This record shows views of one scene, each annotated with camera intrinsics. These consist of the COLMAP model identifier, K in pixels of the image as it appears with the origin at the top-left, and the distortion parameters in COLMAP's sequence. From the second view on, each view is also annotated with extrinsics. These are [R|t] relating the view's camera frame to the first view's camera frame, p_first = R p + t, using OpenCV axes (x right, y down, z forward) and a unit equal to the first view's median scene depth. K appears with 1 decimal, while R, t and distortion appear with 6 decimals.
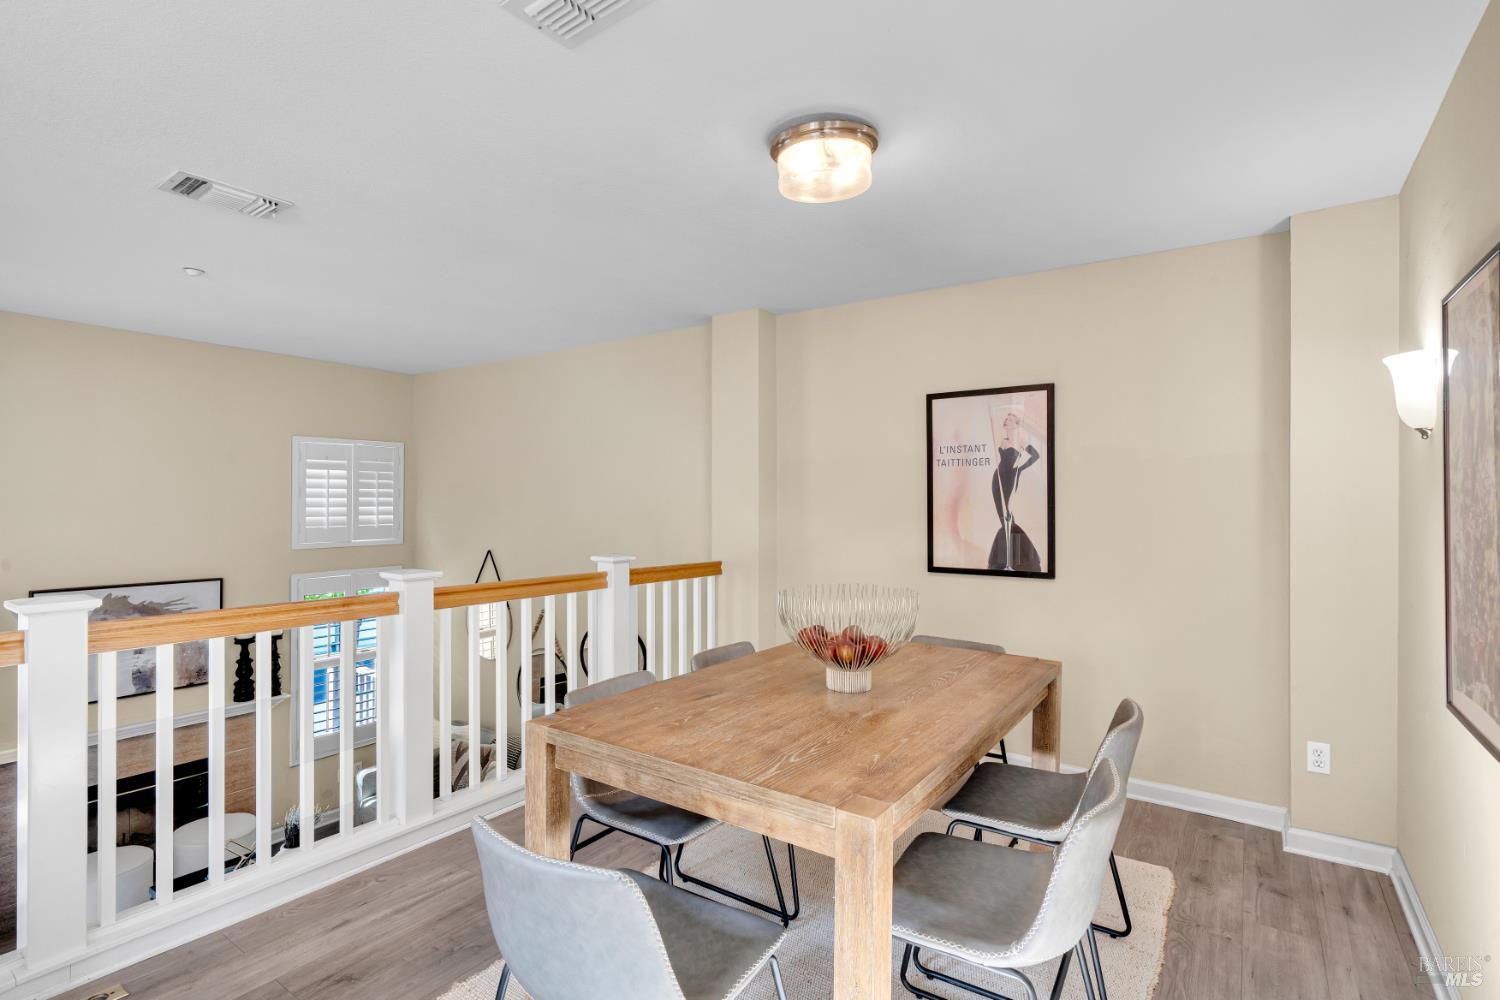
lens RADIAL K [[722.9, 0, 749.4], [0, 722.9, 500.6], [0, 0, 1]] dist [0.000371, 0.002206]
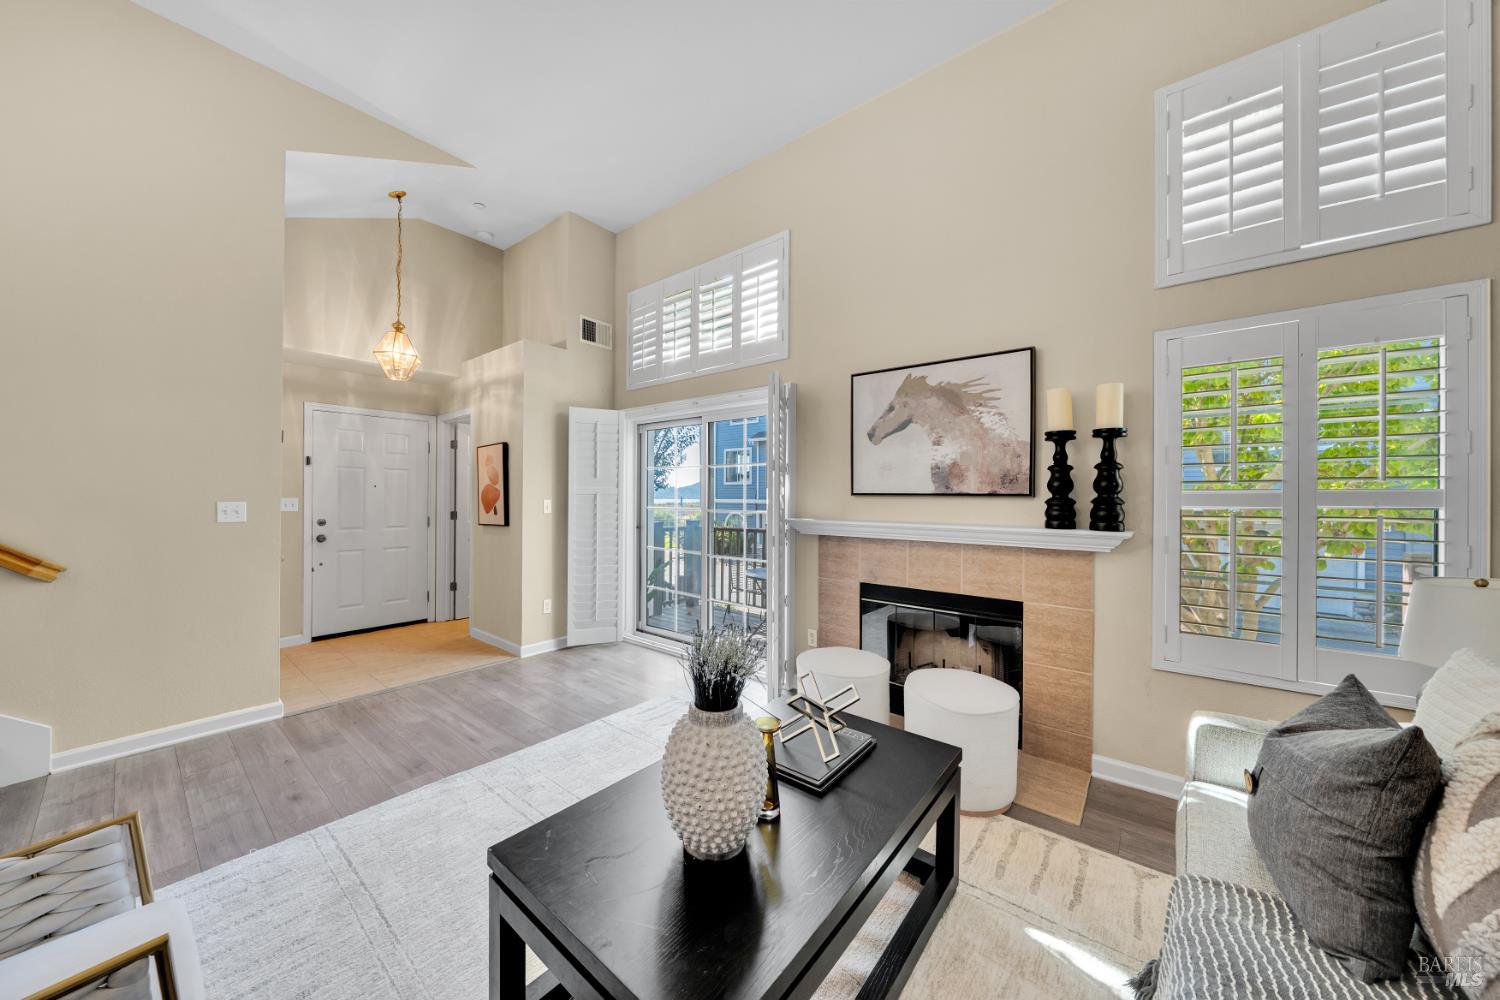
lens RADIAL K [[504.4, 0, 754.1], [0, 504.4, 498.3], [0, 0, 1]] dist [-0.009018, -0.000199]
pose [[-0.075187, -0.001754, -0.997168, -0.446520], [-0.001447, 0.999998, -0.001650, 0.489364], [0.997168, 0.001319, -0.075190, 1.490501]]
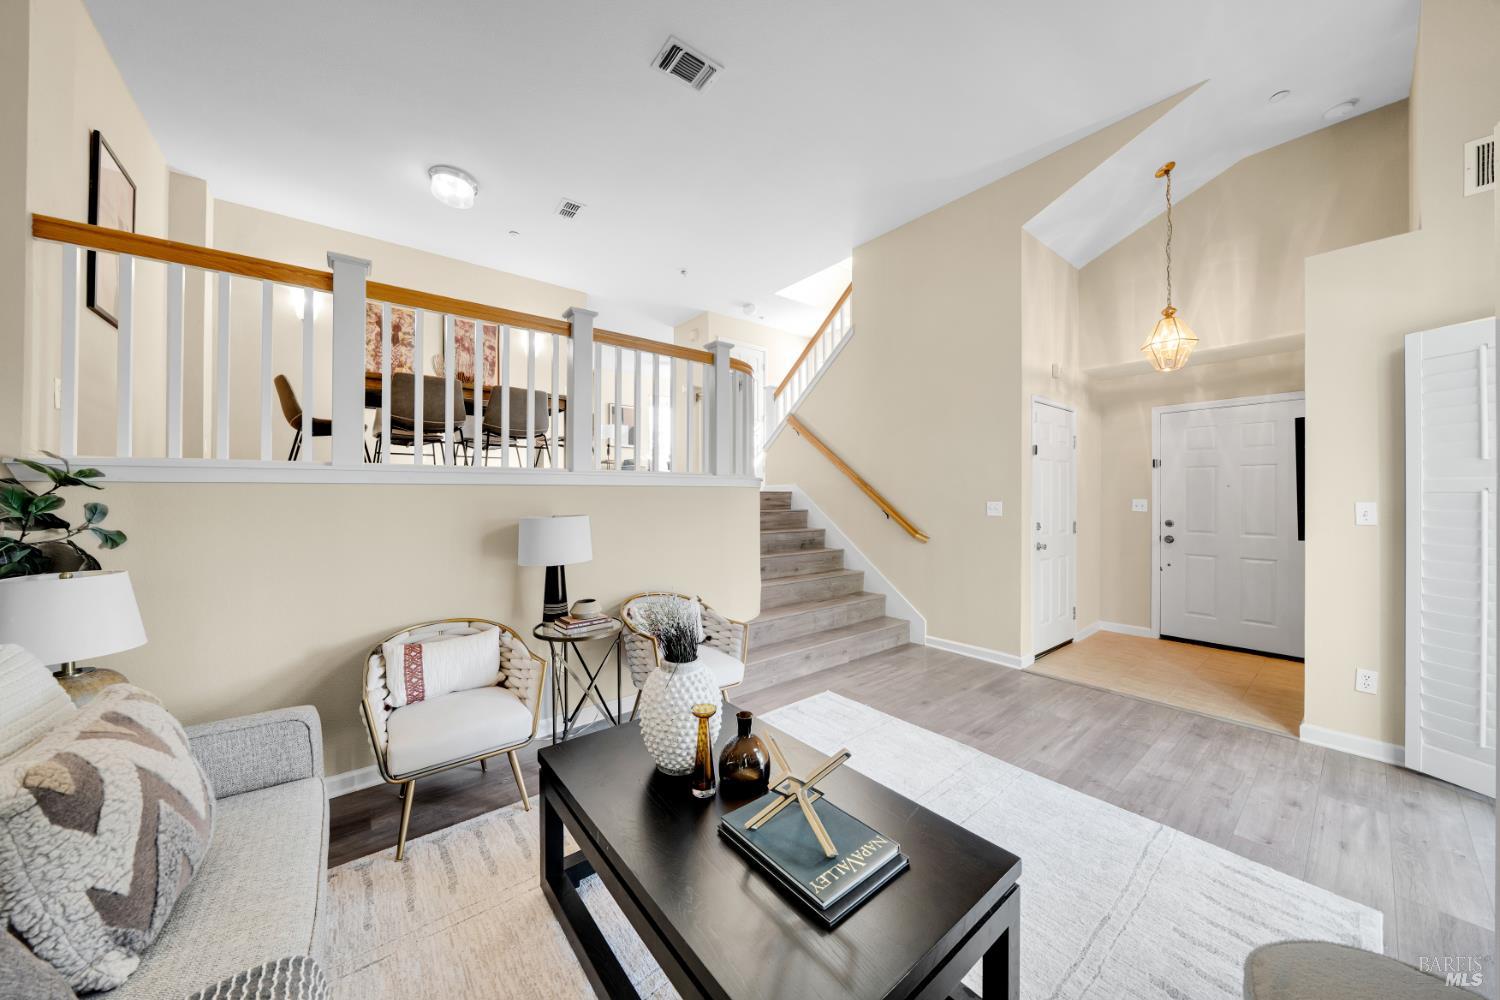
lens RADIAL K [[504.4, 0, 743.6], [0, 504.4, 500.3], [0, 0, 1]] dist [-0.009018, -0.000199]
pose [[-0.956501, -0.004697, 0.291692, -1.133368], [-0.003393, 0.999982, 0.004976, 0.488211], [-0.291711, 0.003770, -0.956499, 1.957909]]
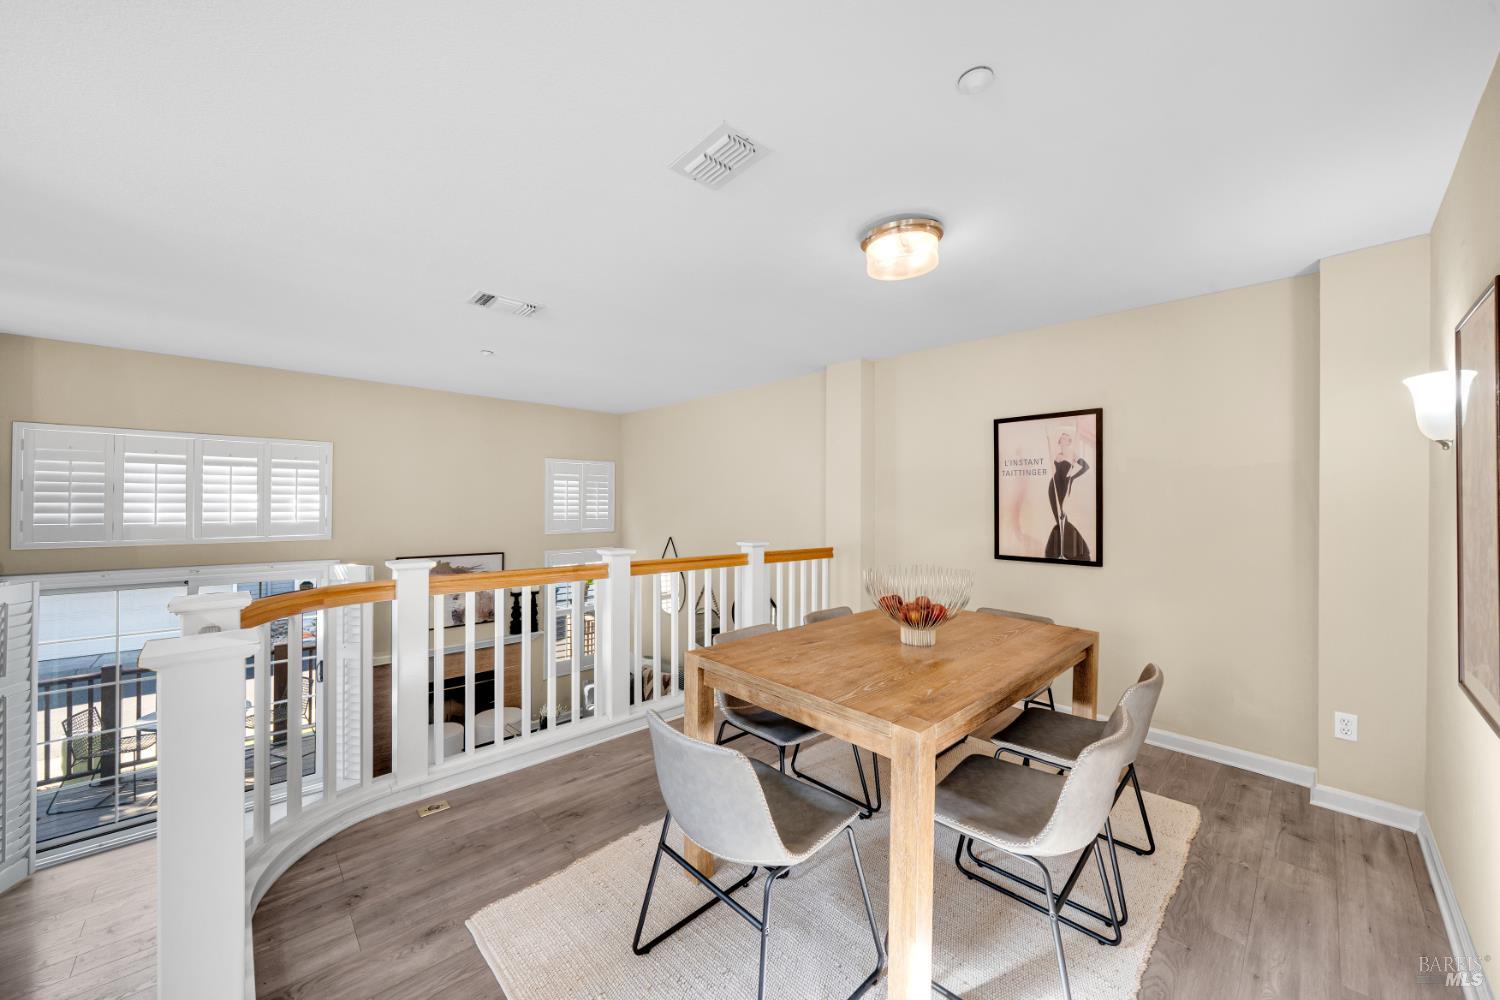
lens RADIAL K [[548.5, 0, 755.8], [0, 548.5, 503.4], [0, 0, 1]] dist [-0.000946, 0.000030]
pose [[0.980117, 0.003380, -0.198391, 0.038729], [-0.003145, 0.999994, 0.001497, 0.001183], [0.198395, -0.000843, 0.980122, -0.047294]]
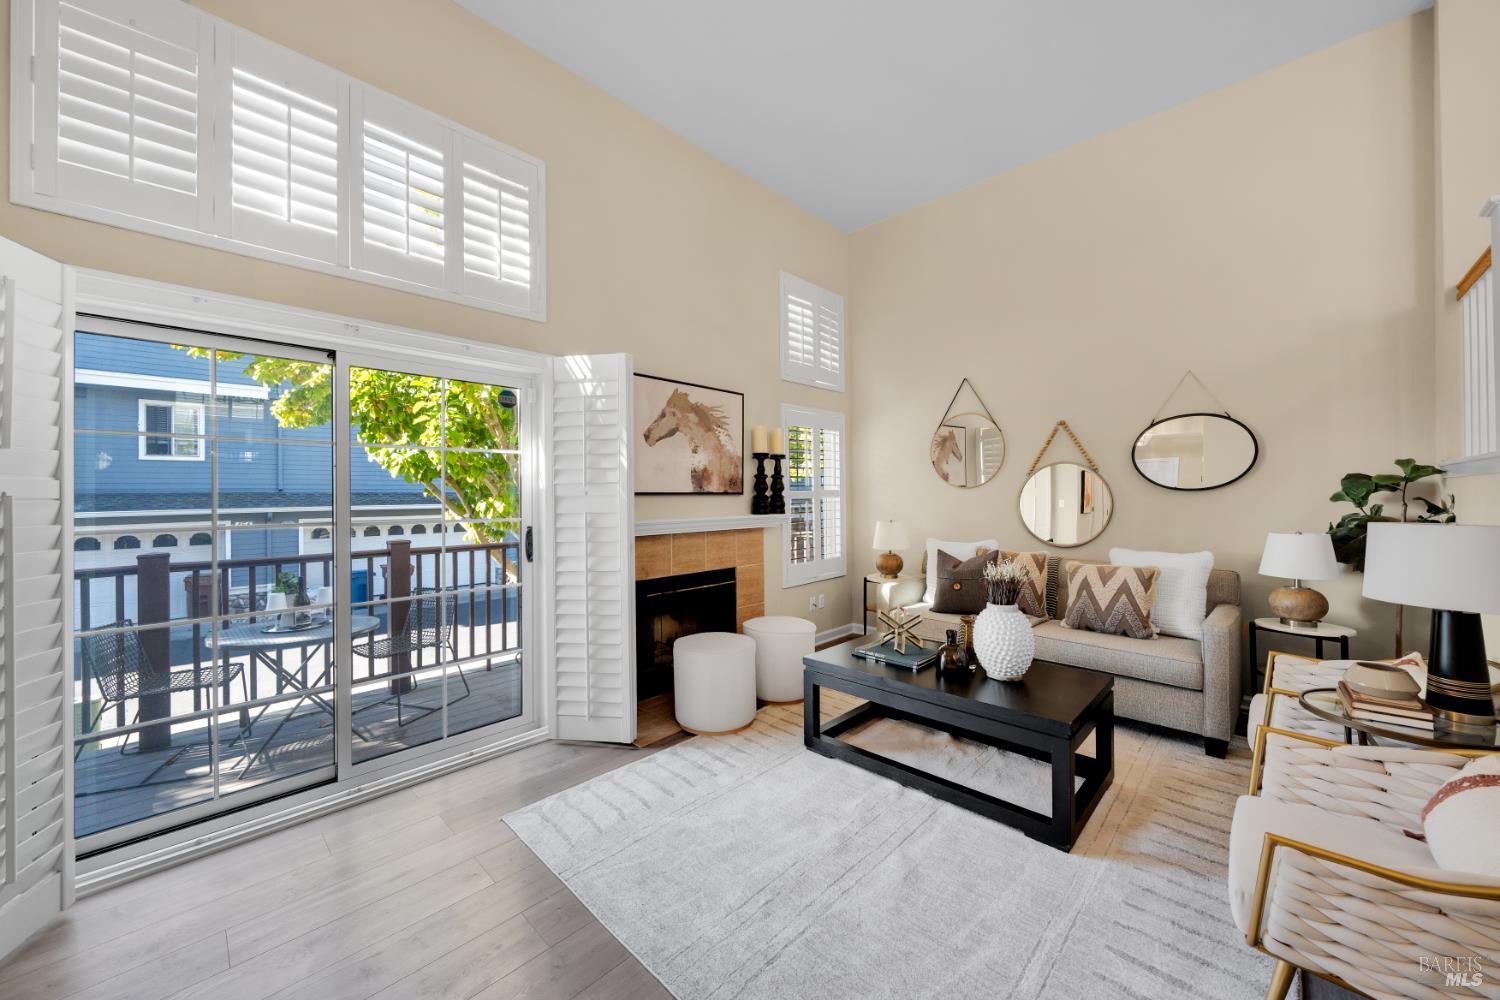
lens RADIAL K [[548.5, 0, 752.1], [0, 548.5, 492.5], [0, 0, 1]] dist [-0.000946, 0.000030]
pose [[0.986505, -0.014343, -0.163102, -1.142113], [0.014199, 0.999897, -0.002052, 0.482002], [0.163114, -0.000291, 0.986607, 0.453313]]
